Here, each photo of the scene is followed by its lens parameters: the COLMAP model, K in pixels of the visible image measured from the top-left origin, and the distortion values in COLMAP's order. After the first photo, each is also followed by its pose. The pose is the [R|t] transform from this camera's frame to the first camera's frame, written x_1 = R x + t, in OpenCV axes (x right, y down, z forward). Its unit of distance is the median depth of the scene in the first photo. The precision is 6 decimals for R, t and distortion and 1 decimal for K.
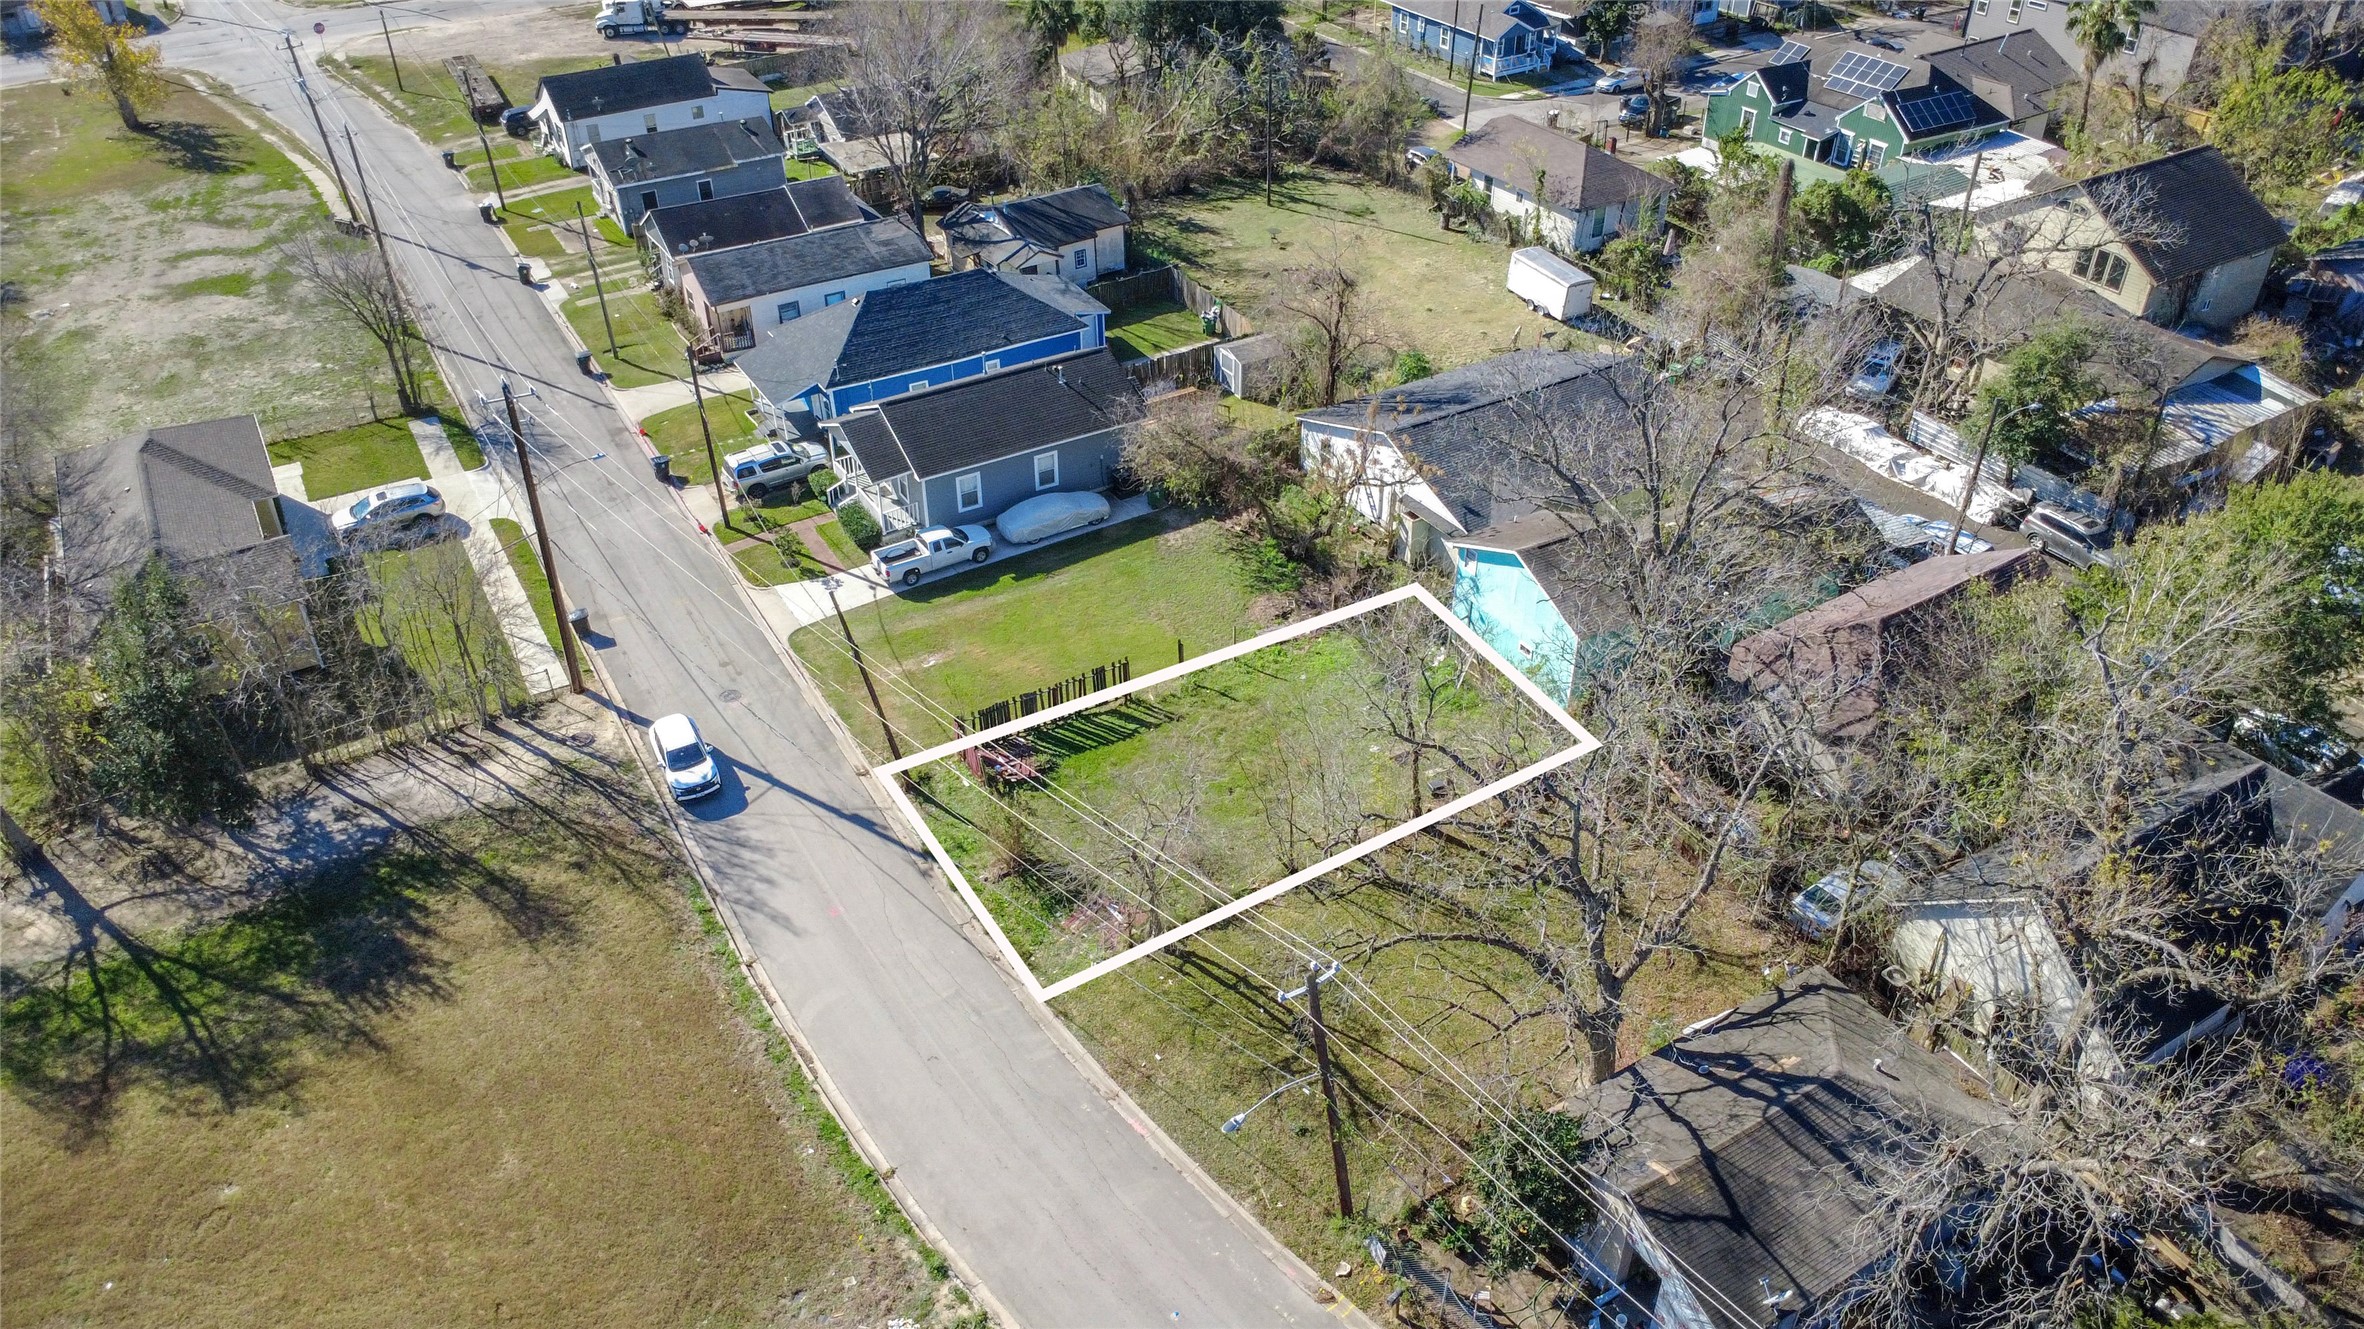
lens RADIAL K [[1729.3, 0, 1187.4], [0, 1729.3, 656.0], [0, 0, 1]] dist [0.001021, -0.001395]
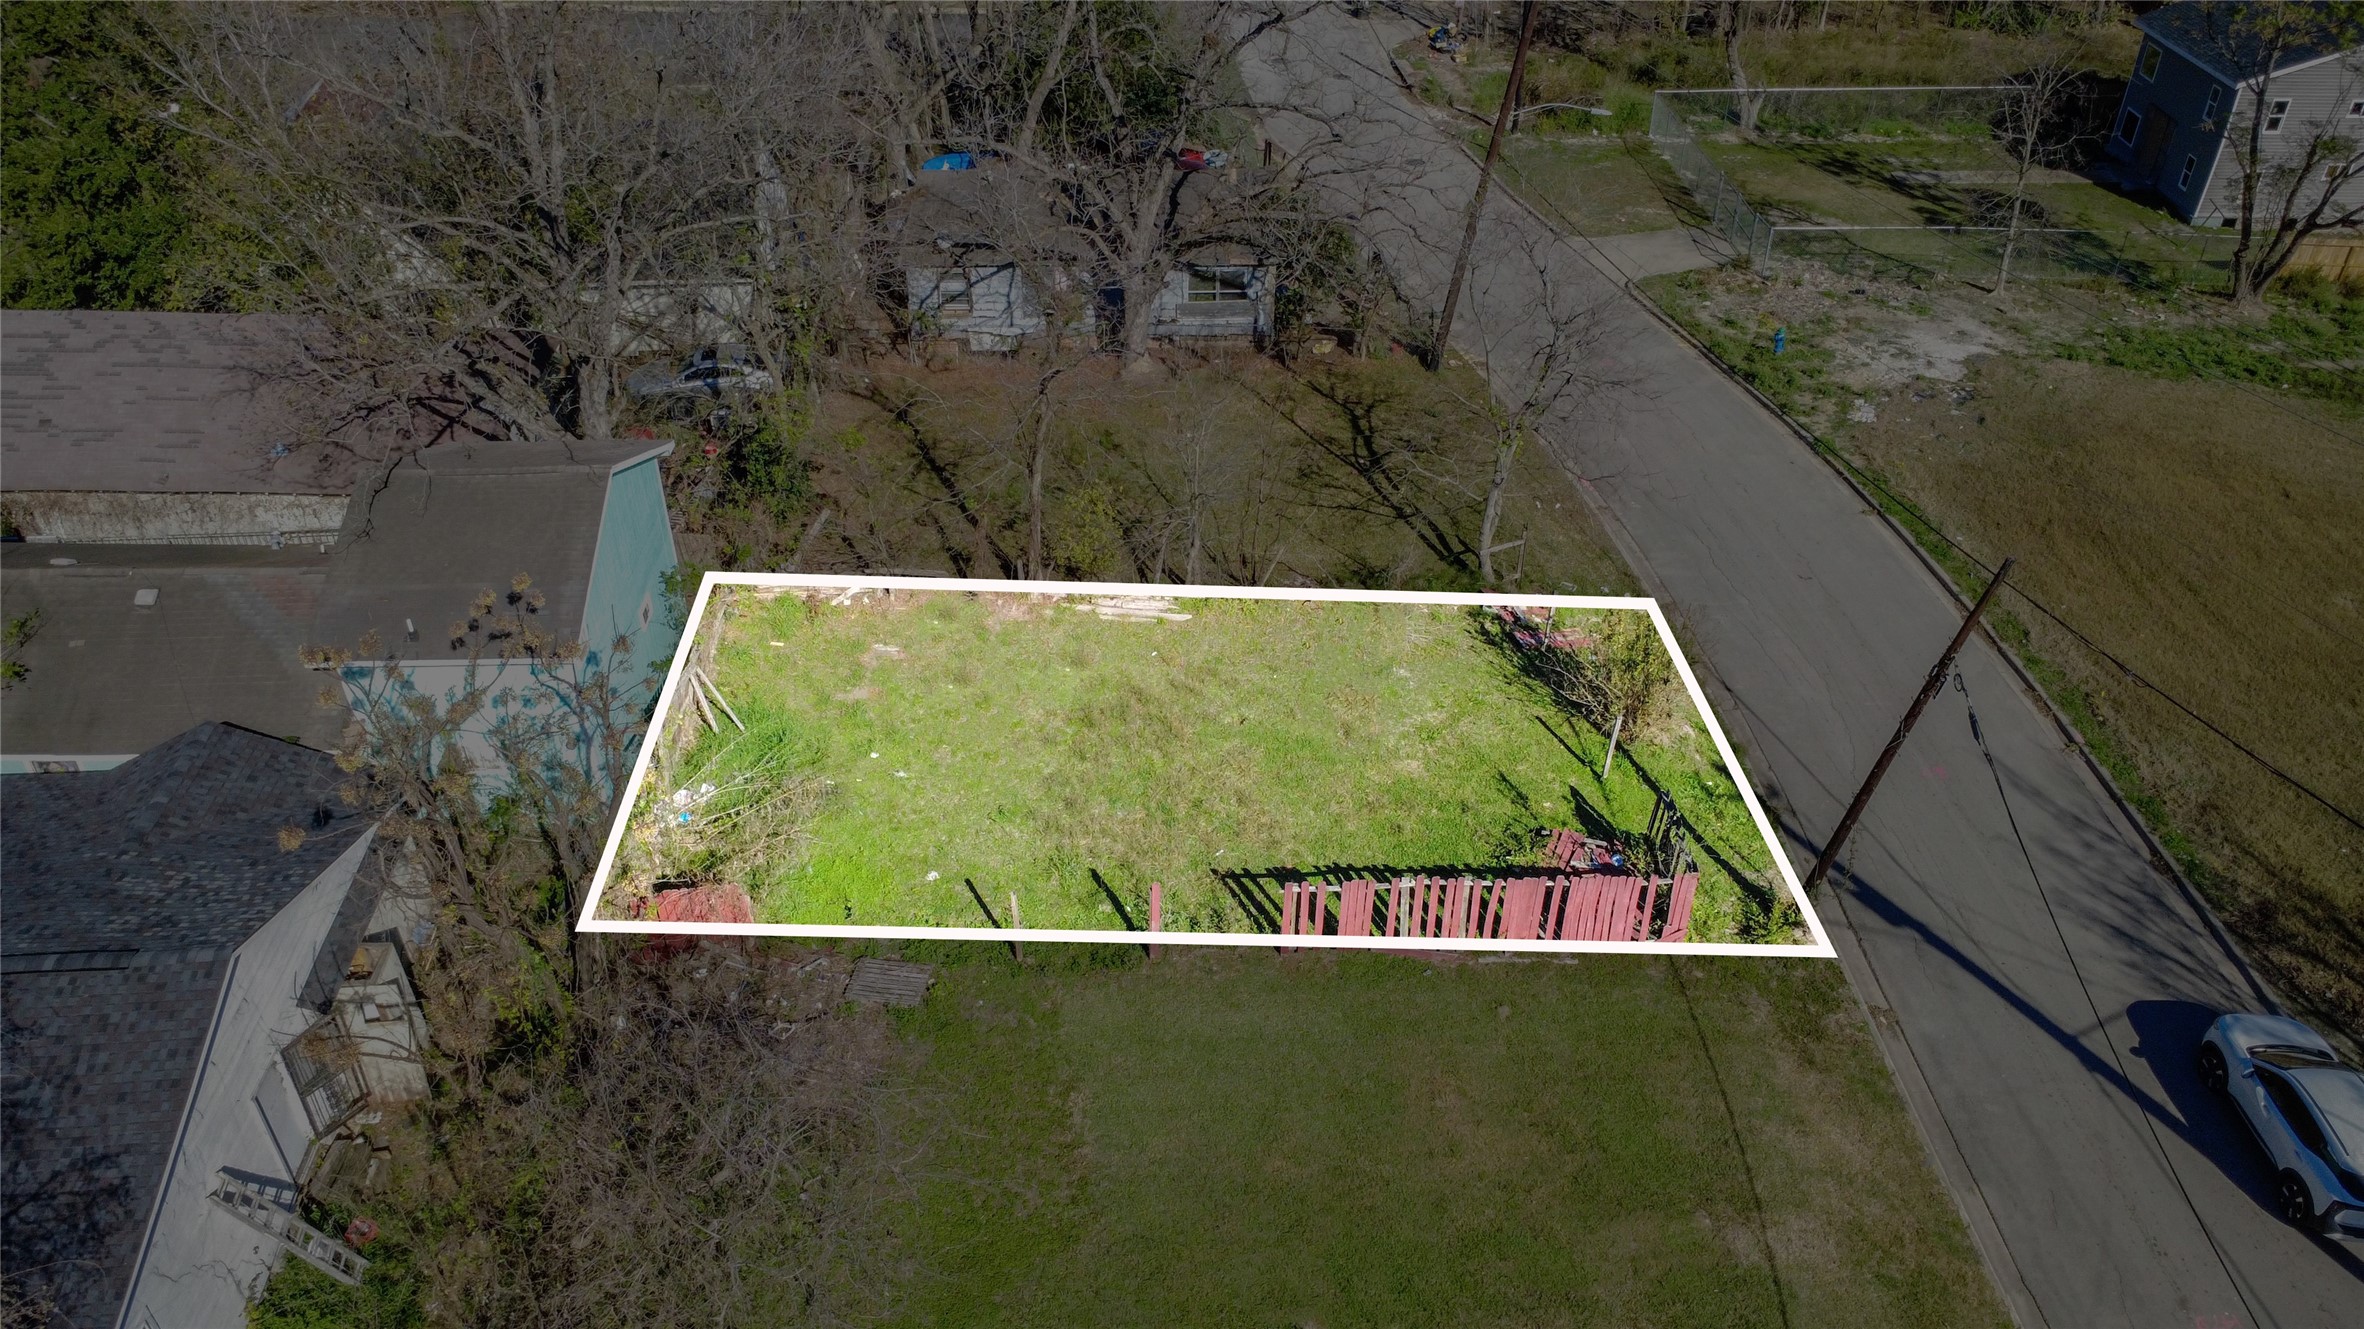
lens RADIAL K [[1717.7, 0, 1198.7], [0, 1717.7, 651.3], [0, 0, 1]] dist [0.001906, -0.004916]
pose [[-0.882665, -0.264614, 0.388436, -0.144823], [0.275111, 0.379197, 0.883472, -0.356579], [-0.381073, 0.886673, -0.261906, 0.894036]]
